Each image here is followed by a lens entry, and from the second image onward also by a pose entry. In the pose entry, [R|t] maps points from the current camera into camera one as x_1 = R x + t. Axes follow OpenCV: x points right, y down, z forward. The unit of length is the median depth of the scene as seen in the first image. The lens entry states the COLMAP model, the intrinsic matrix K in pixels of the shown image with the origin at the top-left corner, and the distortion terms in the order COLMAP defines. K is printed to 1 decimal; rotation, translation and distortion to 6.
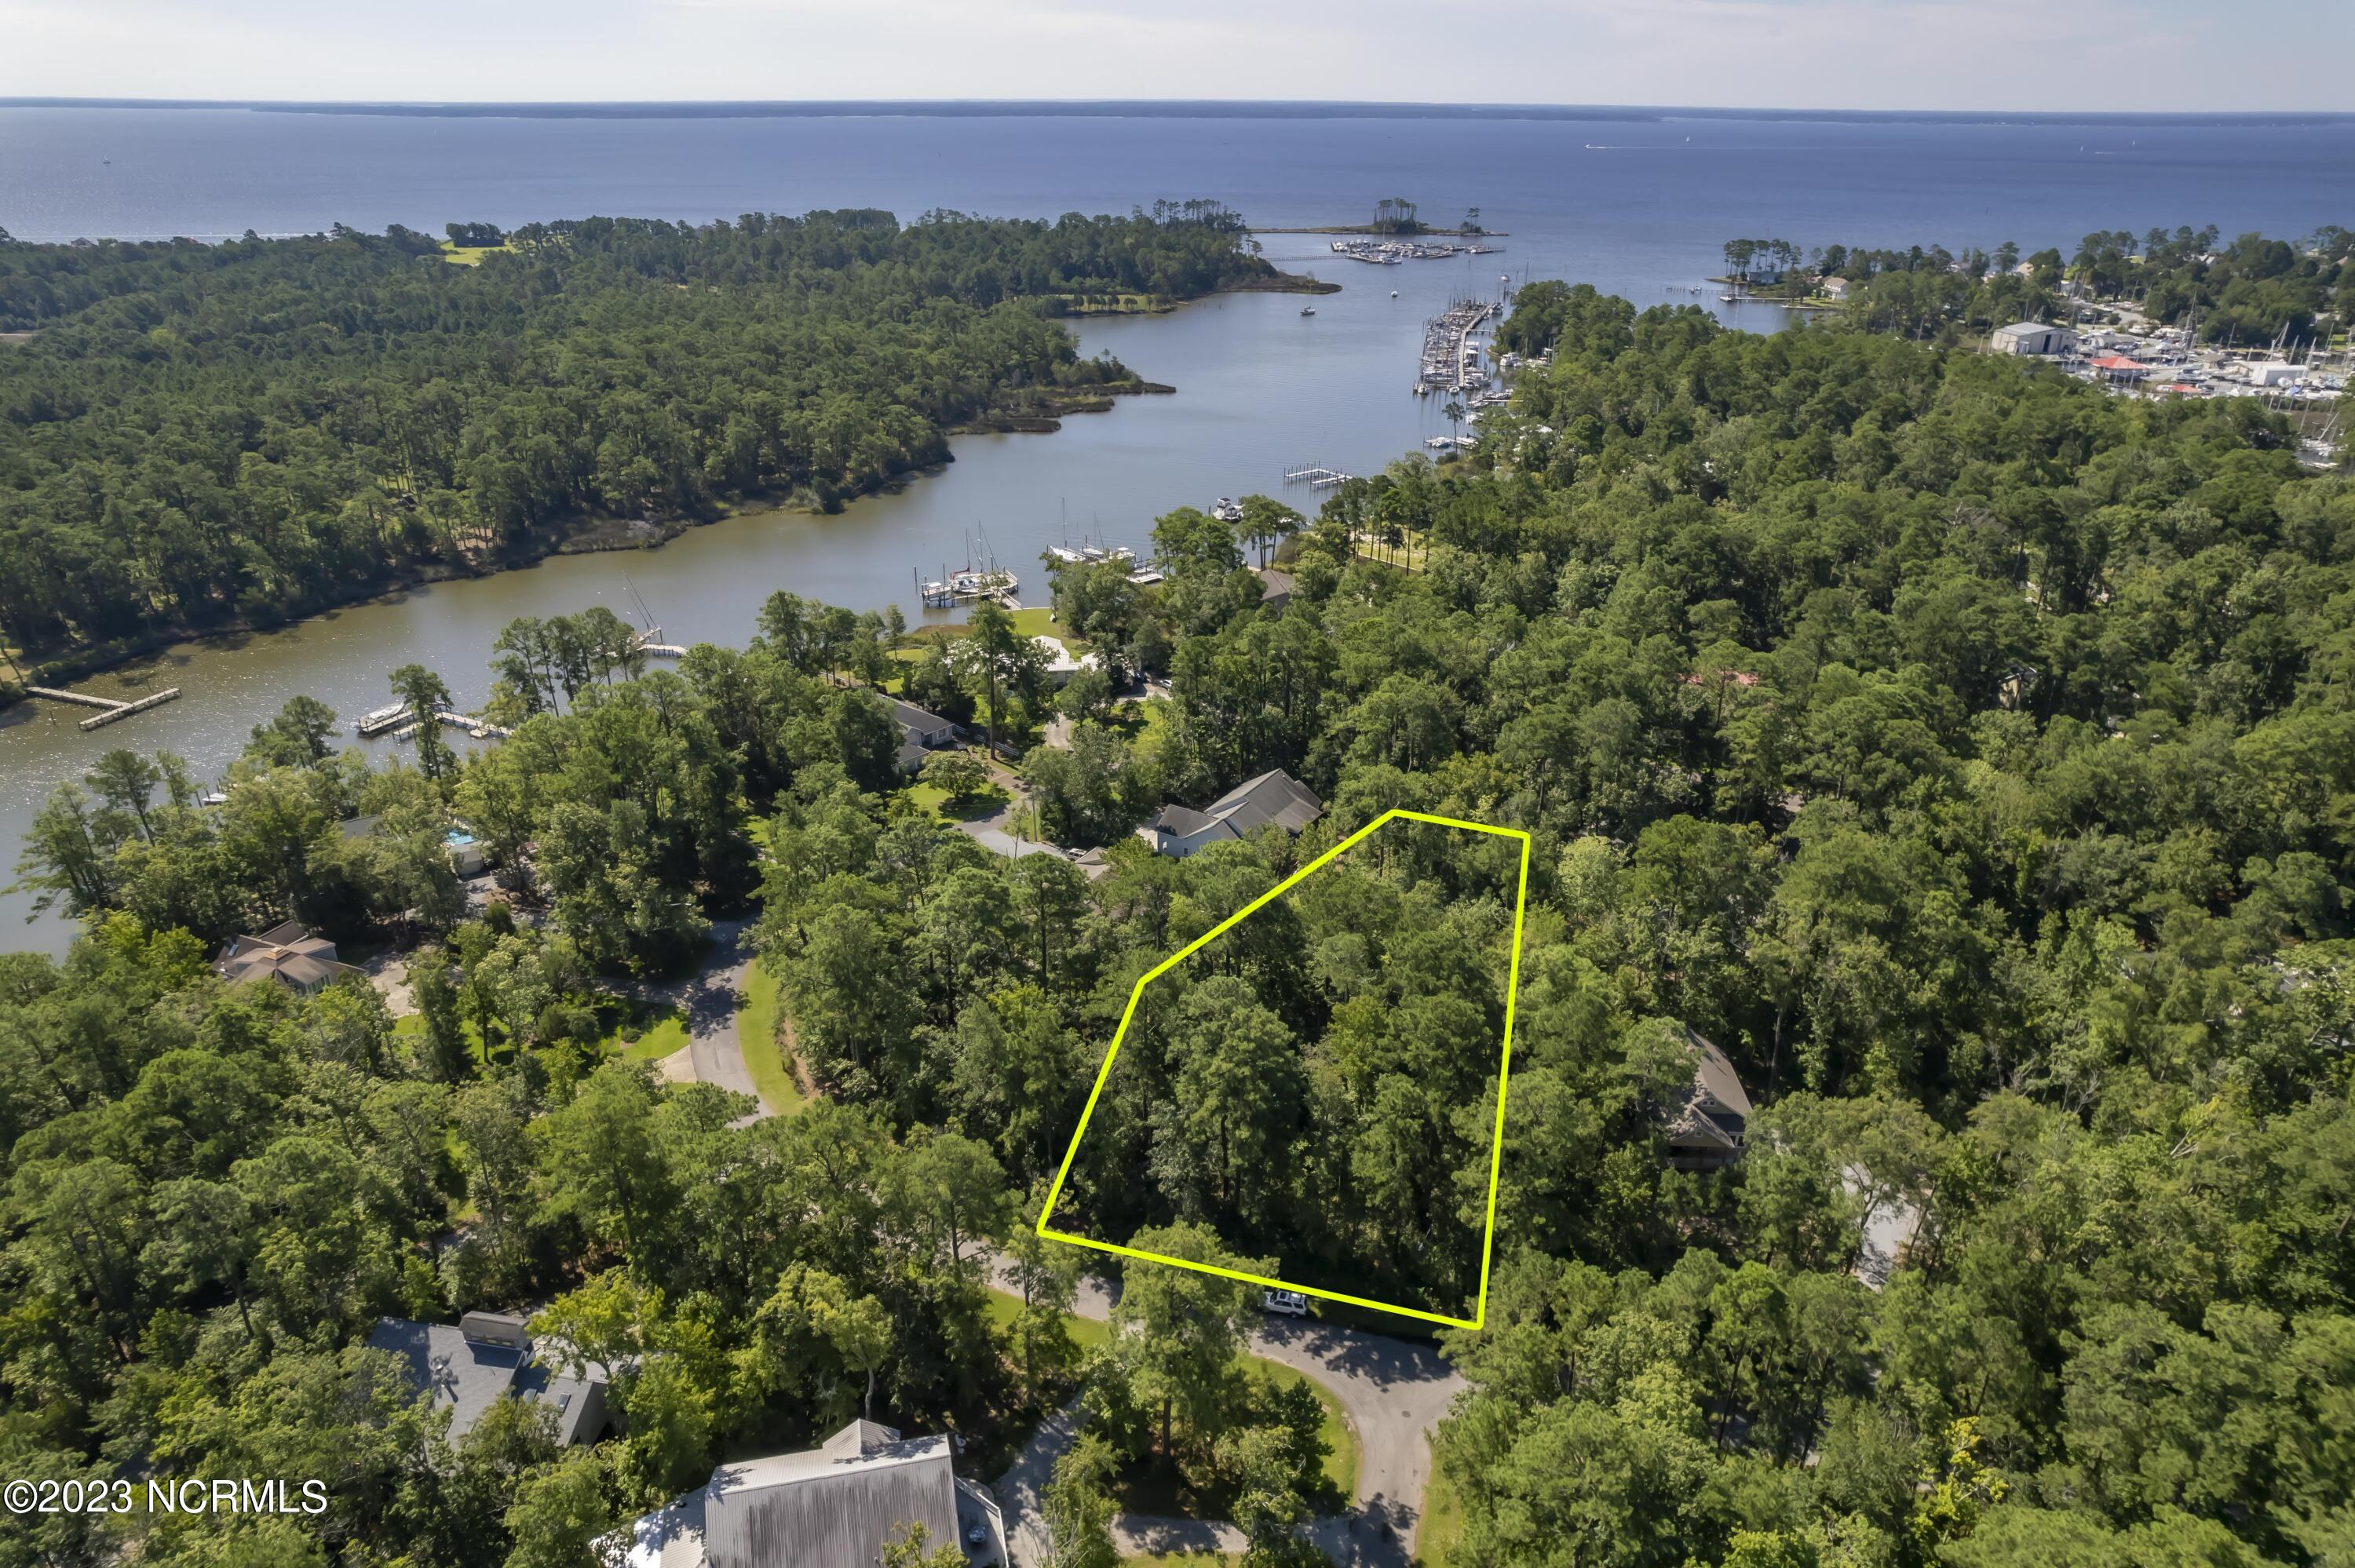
lens RADIAL K [[1510.0, 0, 1194.9], [0, 1510.0, 799.3], [0, 0, 1]] dist [-0.068403, 0.055191]
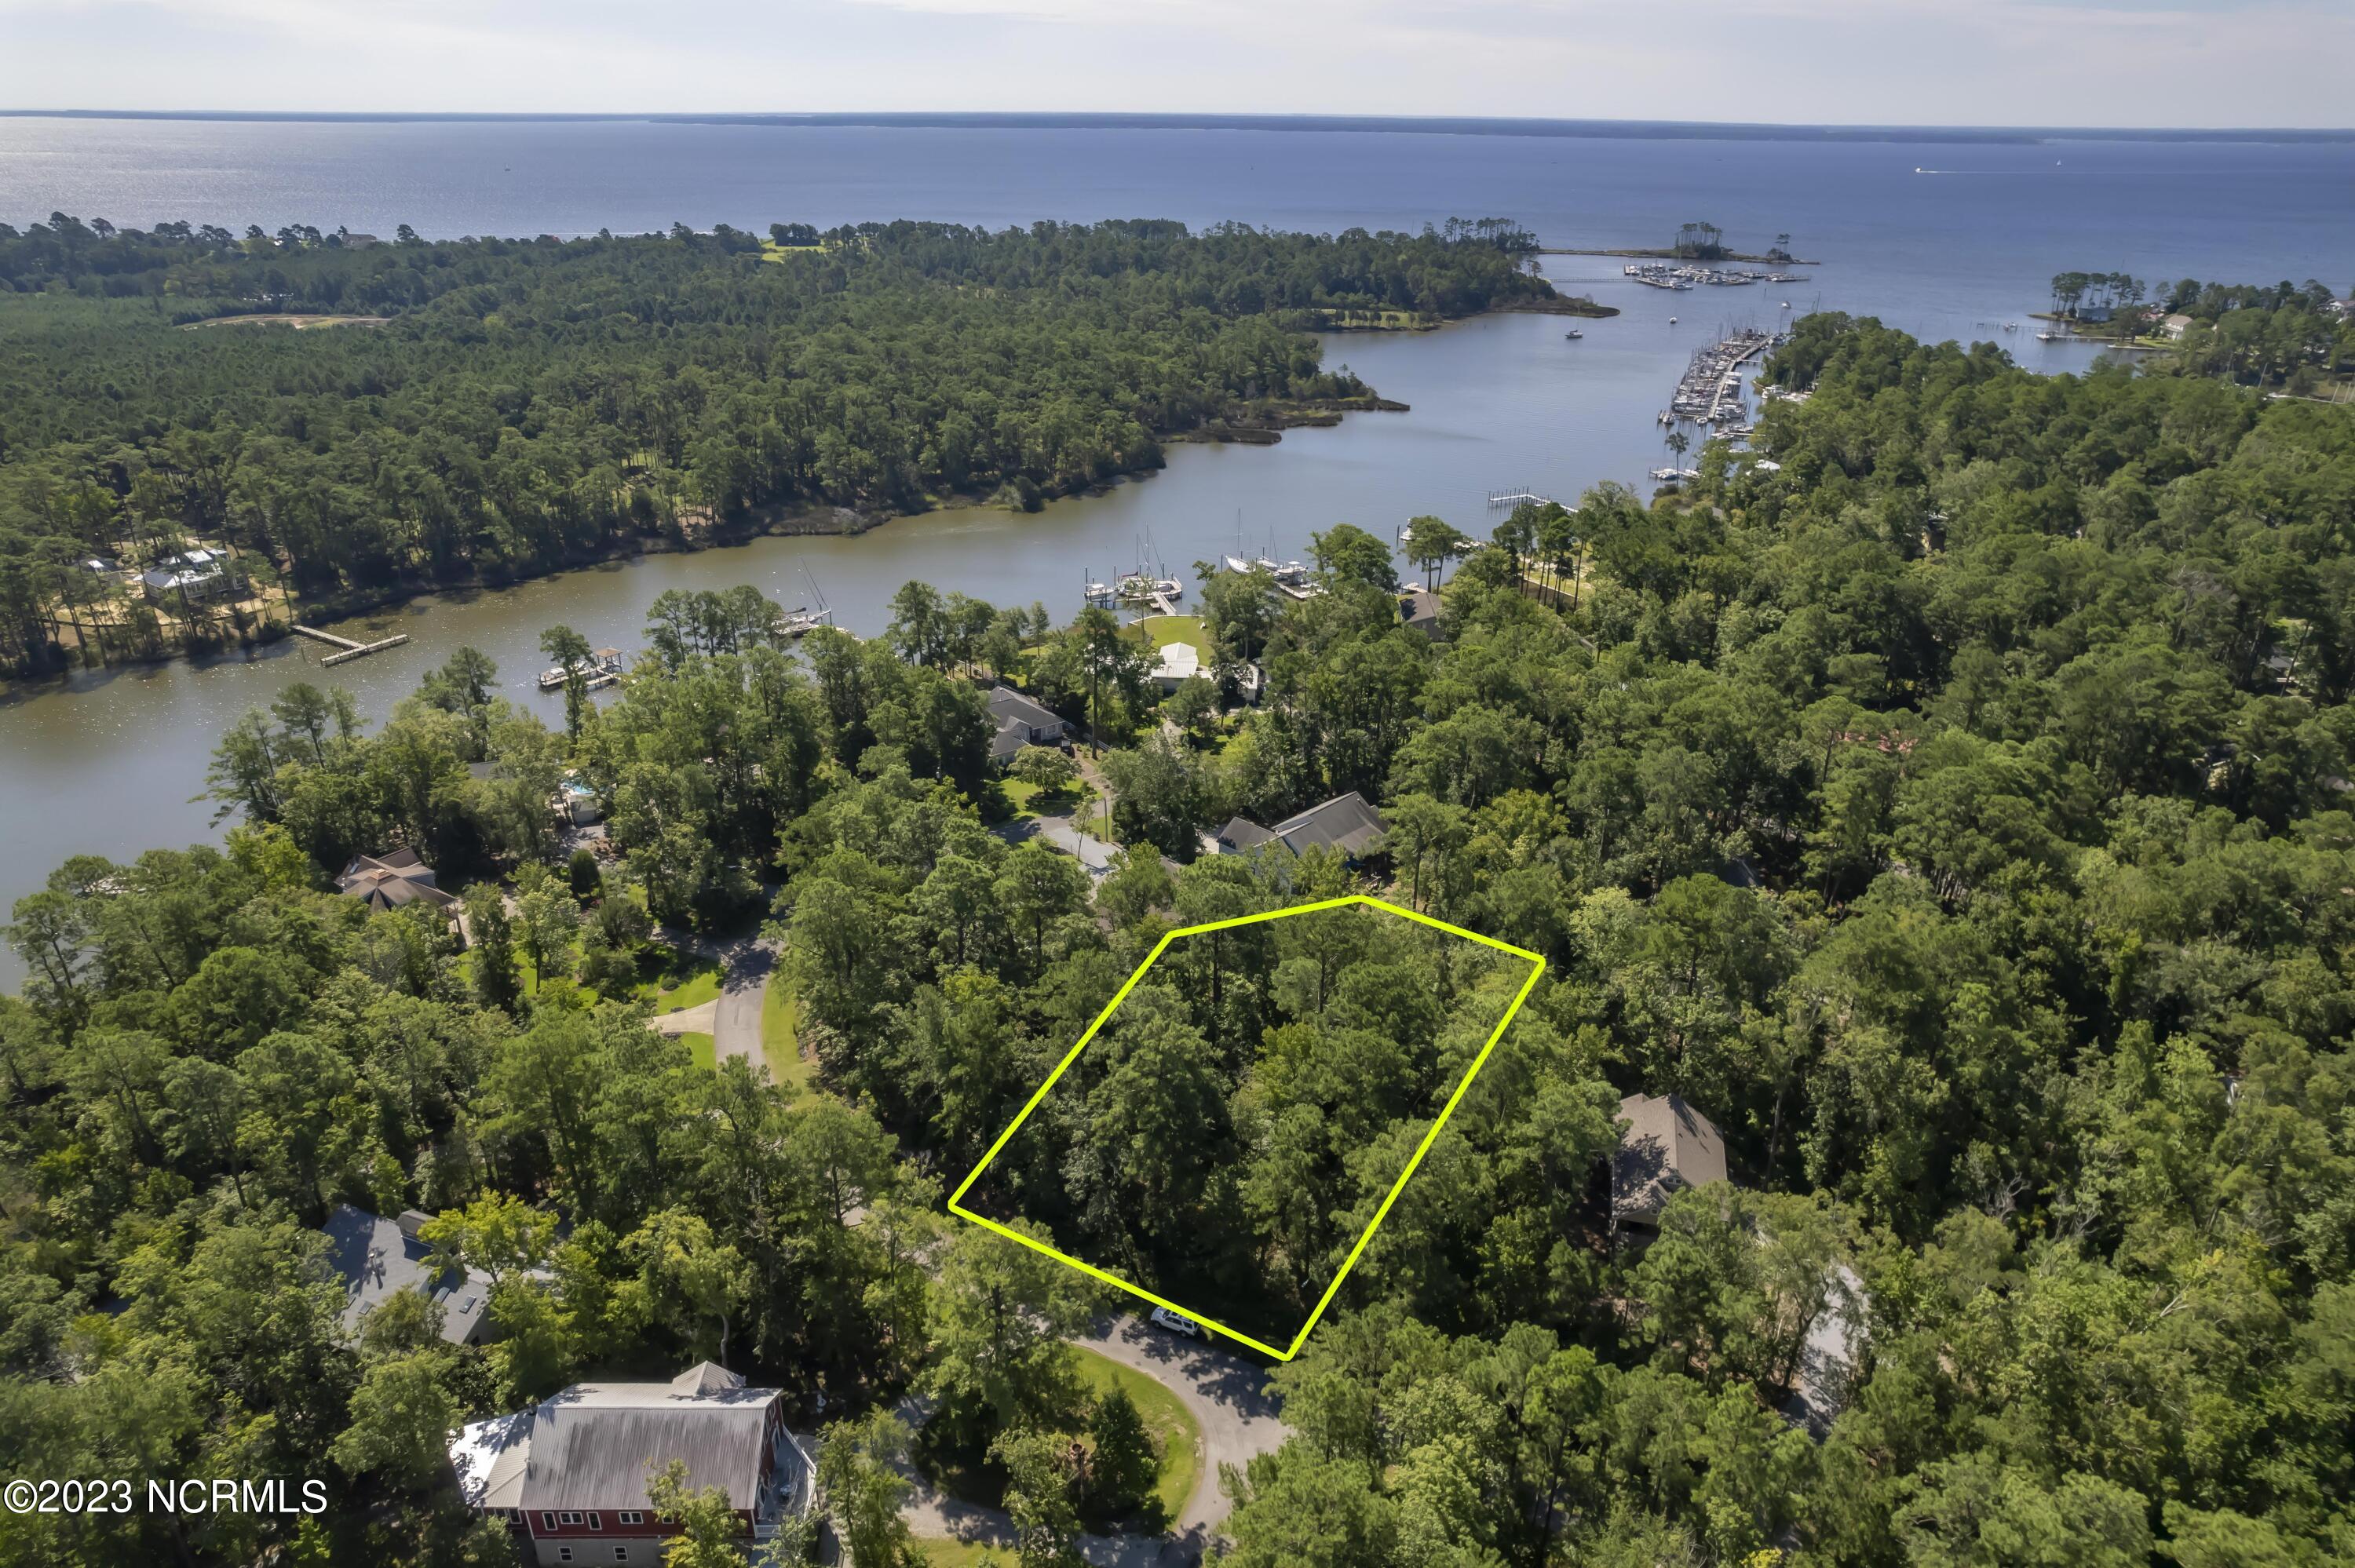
lens RADIAL K [[1510.0, 0, 1168.5], [0, 1510.0, 799.1], [0, 0, 1]] dist [-0.068403, 0.055191]
pose [[0.978147, 0.088734, -0.188028, 0.123057], [-0.090389, 0.995907, -0.000226, -0.004200], [0.187238, 0.017217, 0.982164, 0.010452]]
